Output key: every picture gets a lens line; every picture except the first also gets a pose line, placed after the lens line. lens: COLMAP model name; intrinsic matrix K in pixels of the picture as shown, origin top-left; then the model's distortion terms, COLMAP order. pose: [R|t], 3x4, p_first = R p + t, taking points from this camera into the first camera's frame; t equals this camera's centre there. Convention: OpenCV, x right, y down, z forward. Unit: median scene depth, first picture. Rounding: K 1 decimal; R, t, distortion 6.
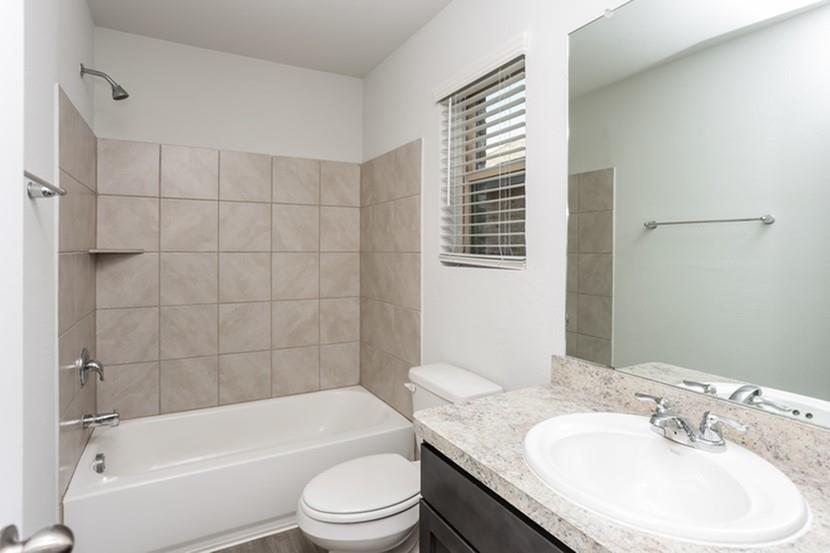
lens RADIAL K [[437.2, 0, 411.2], [0, 437.2, 251.0], [0, 0, 1]] dist [0.001184, 0.000493]
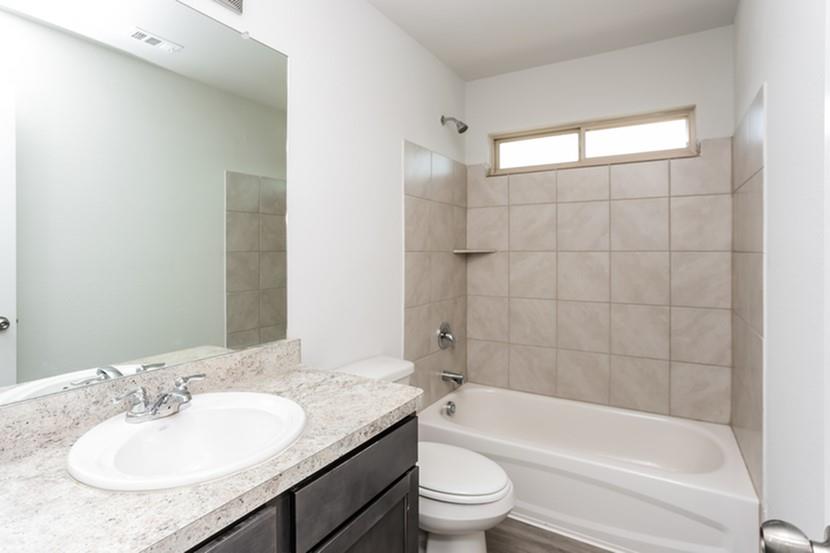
lens RADIAL K [[437.2, 0, 411.2], [0, 437.2, 251.0], [0, 0, 1]] dist [0.001184, 0.000493]
pose [[0.503122, 0.000464, -0.864215, 0.362153], [-0.000681, 1.000000, 0.000141, 0.000223], [0.864215, 0.000517, 0.503123, 0.201709]]
